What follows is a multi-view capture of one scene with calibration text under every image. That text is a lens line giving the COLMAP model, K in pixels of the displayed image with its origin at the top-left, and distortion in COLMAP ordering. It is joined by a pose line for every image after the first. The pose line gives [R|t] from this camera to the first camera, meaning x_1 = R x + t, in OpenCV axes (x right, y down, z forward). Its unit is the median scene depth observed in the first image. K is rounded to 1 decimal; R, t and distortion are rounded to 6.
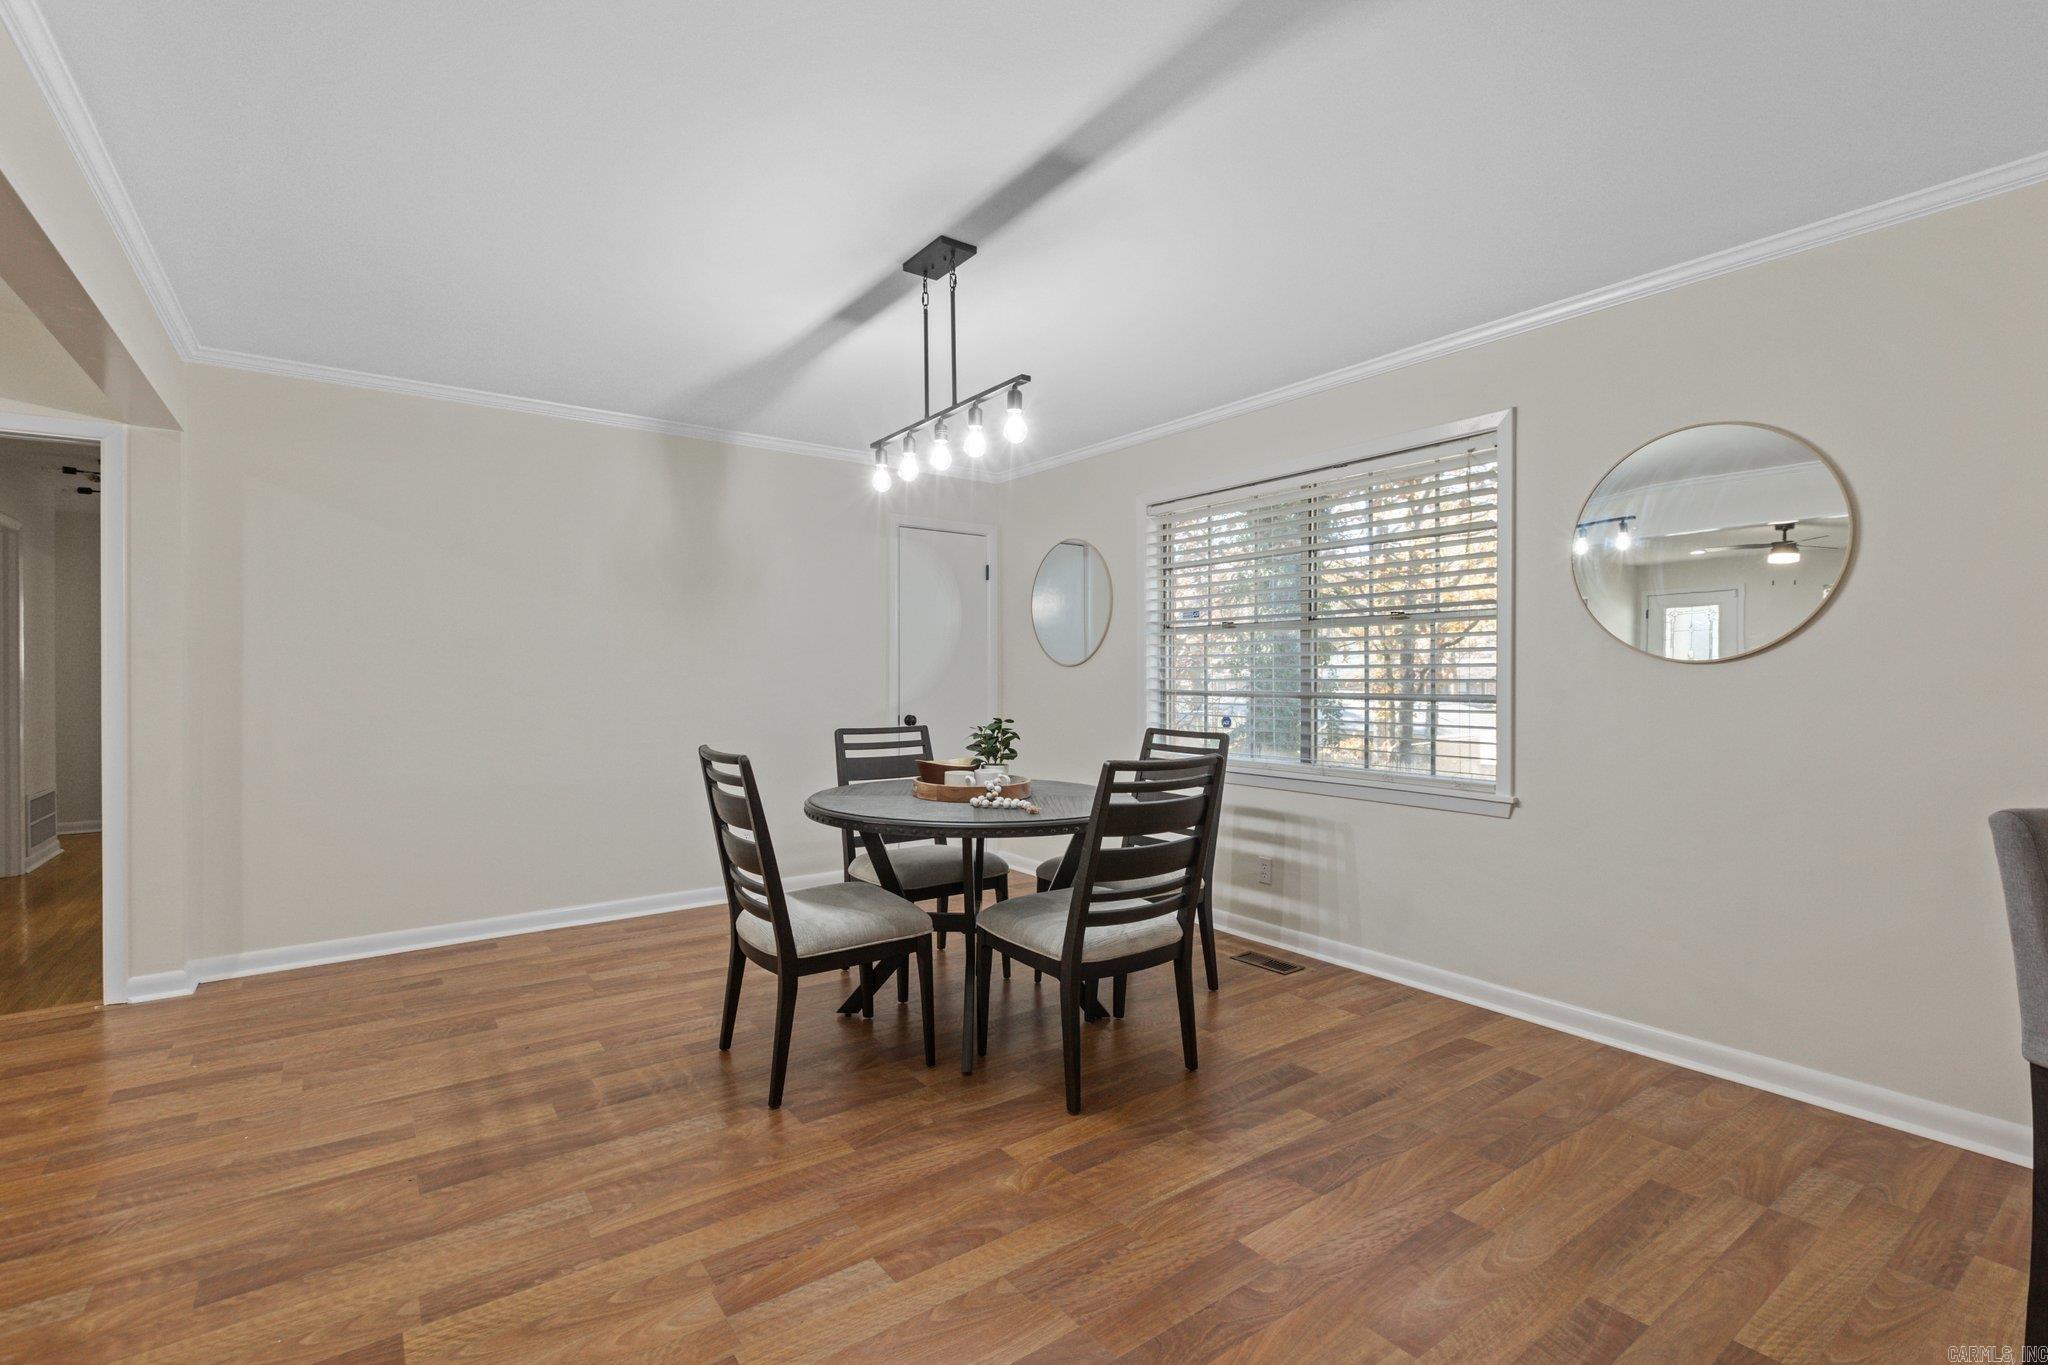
lens RADIAL K [[932.0, 0, 1024.0], [0, 932.0, 682.5], [0, 0, 1]] dist [0.001690, 0.000219]
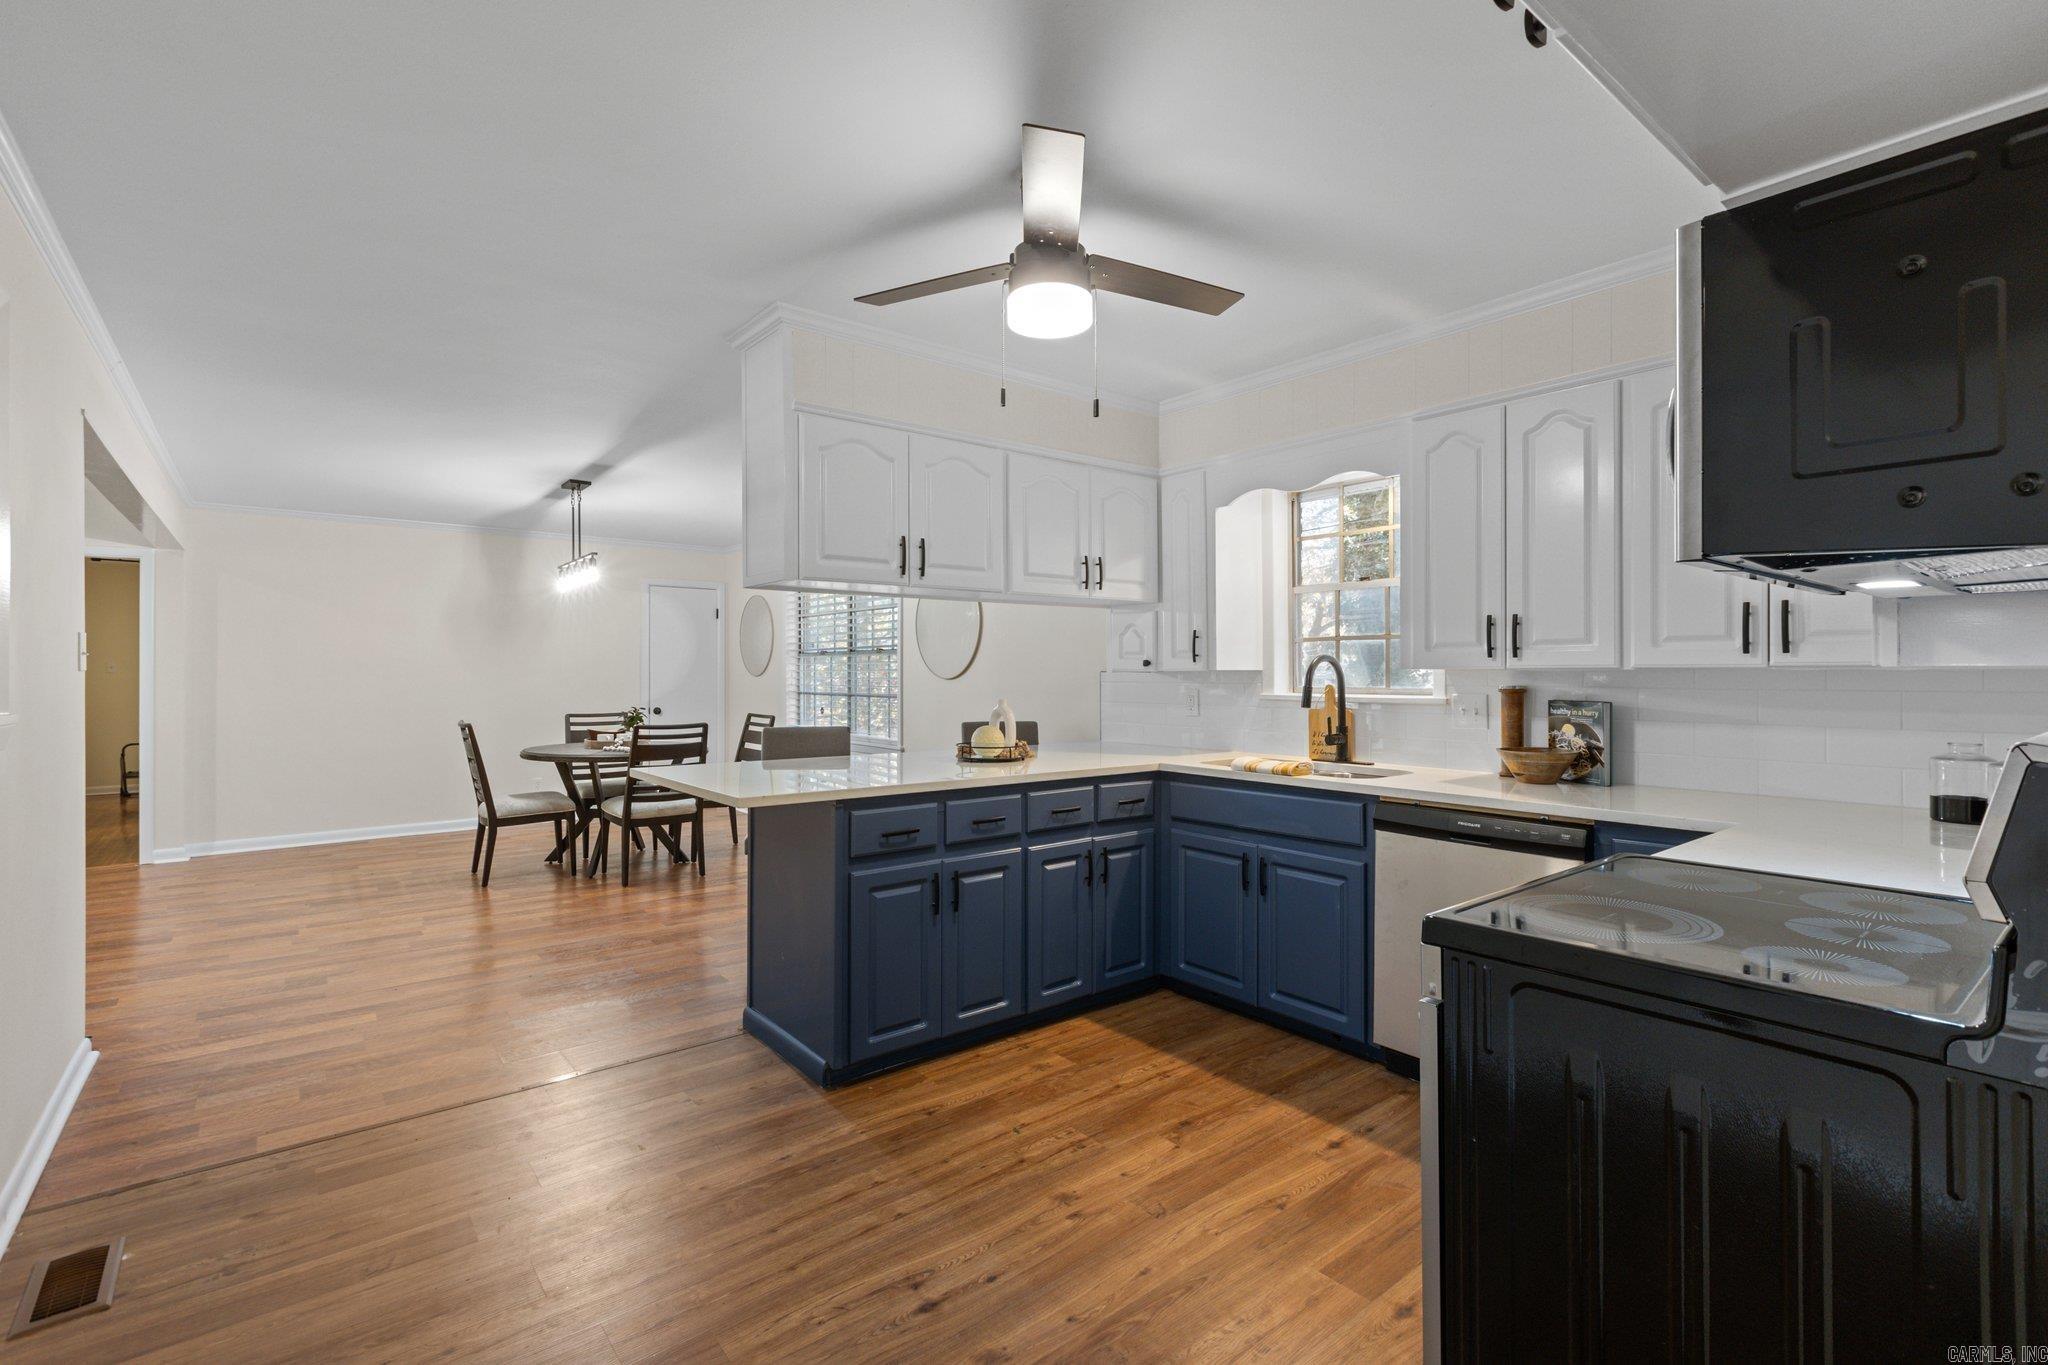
lens RADIAL K [[911.7, 0, 1022.9], [0, 911.7, 674.1], [0, 0, 1]] dist [-0.000909, -0.000360]
pose [[0.998314, -0.001944, 0.058016, 0.767854], [0.002454, 0.999959, -0.008712, -0.012129], [-0.057997, 0.008839, 0.998278, -1.058556]]
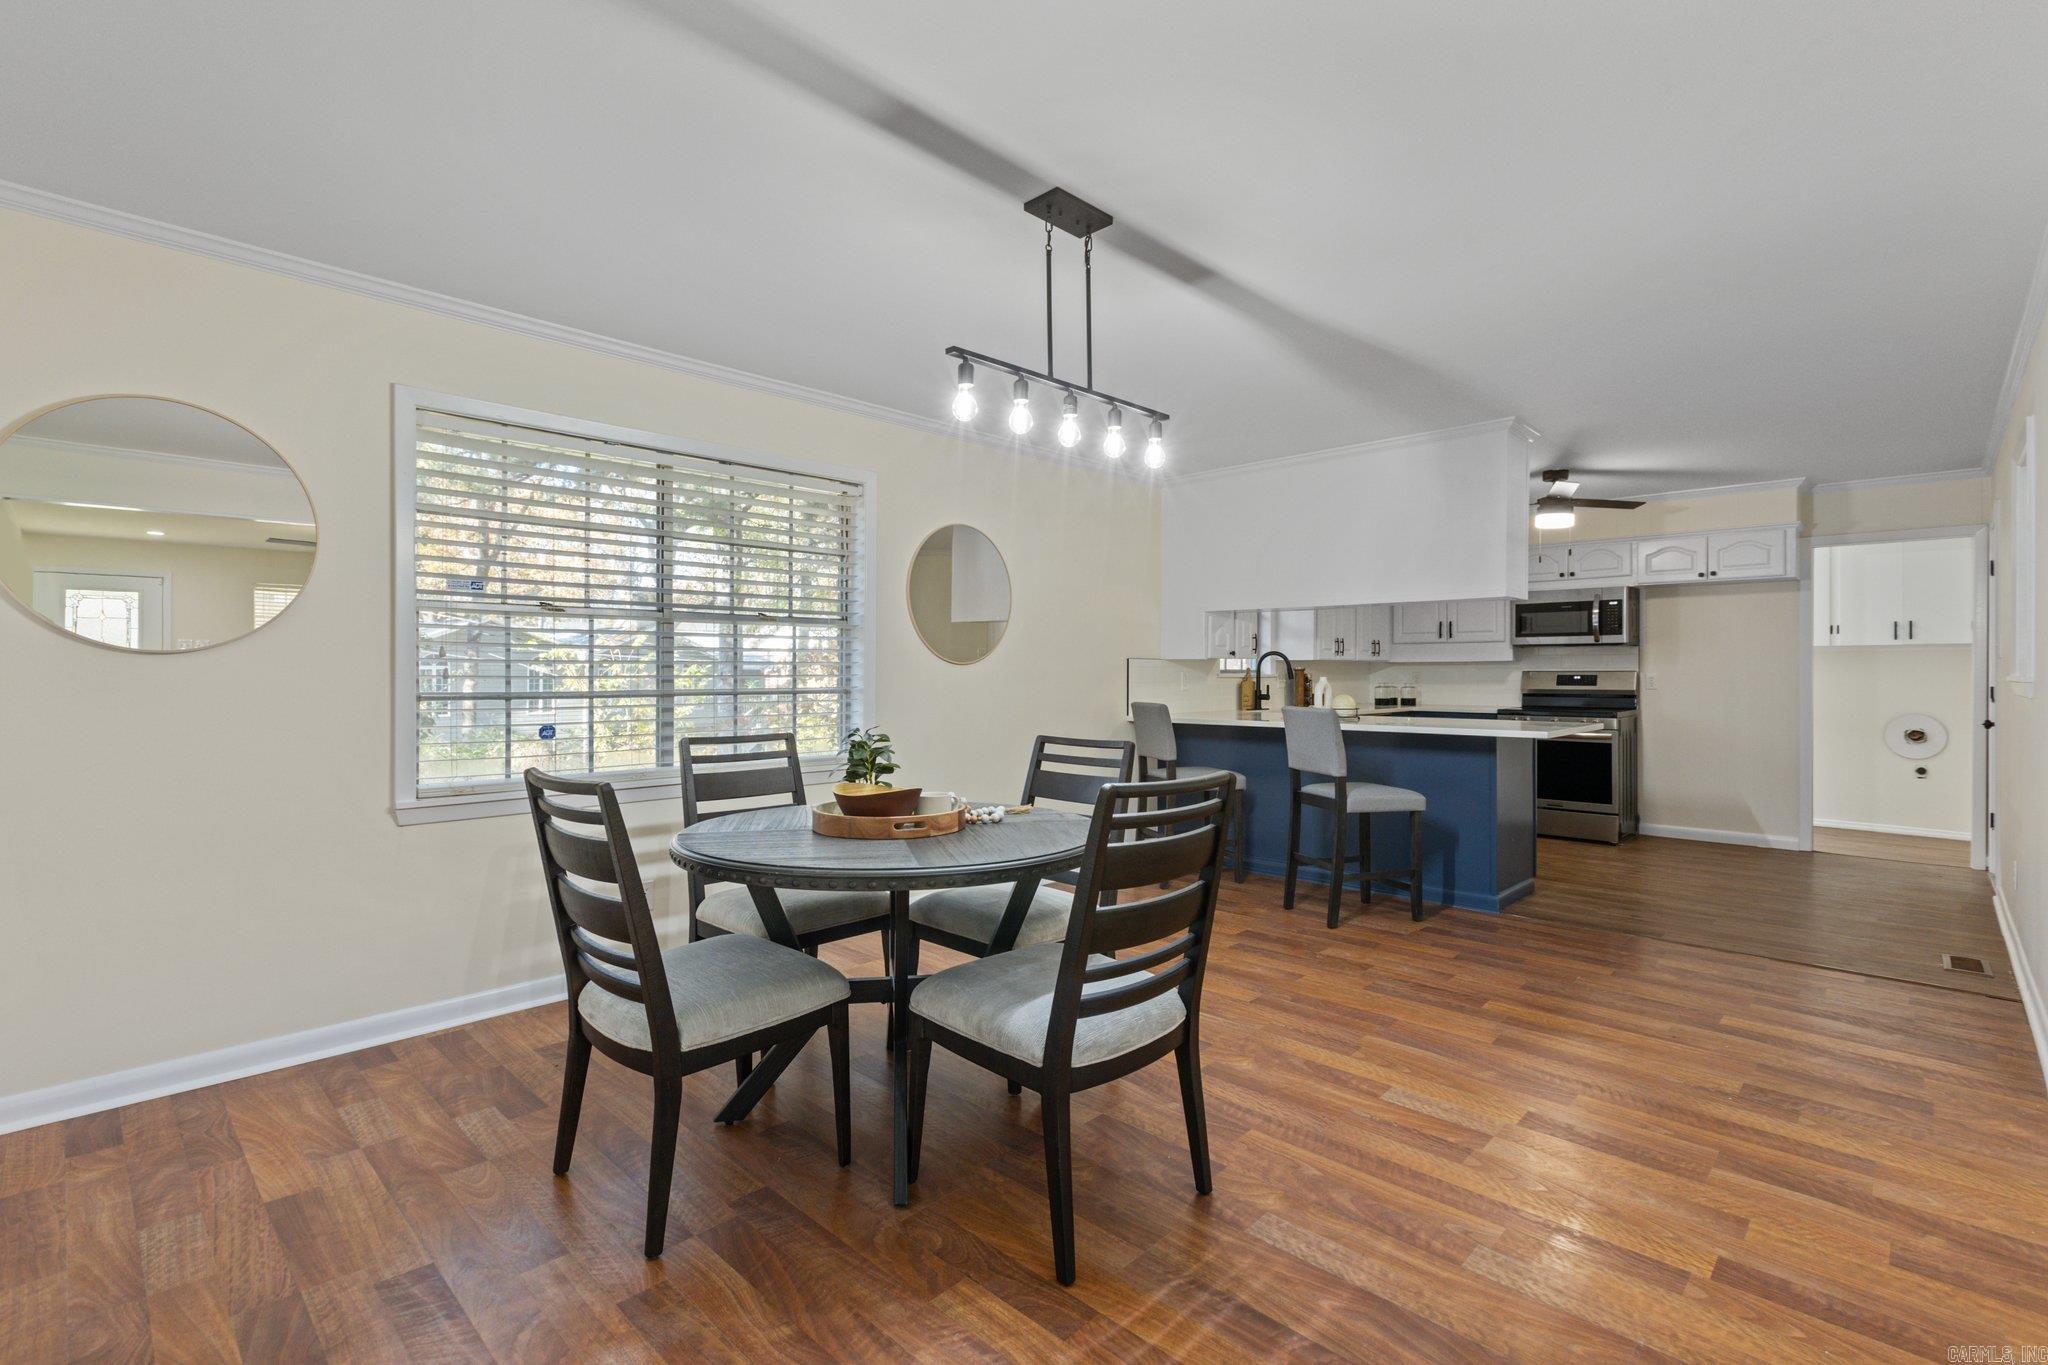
lens RADIAL K [[911.7, 0, 1022.9], [0, 911.7, 674.1], [0, 0, 1]] dist [-0.000909, -0.000360]
pose [[-0.155337, -0.008820, 0.987822, -0.941150], [0.011106, 0.999881, 0.010674, -0.015755], [-0.987799, 0.012629, -0.155221, 1.157378]]
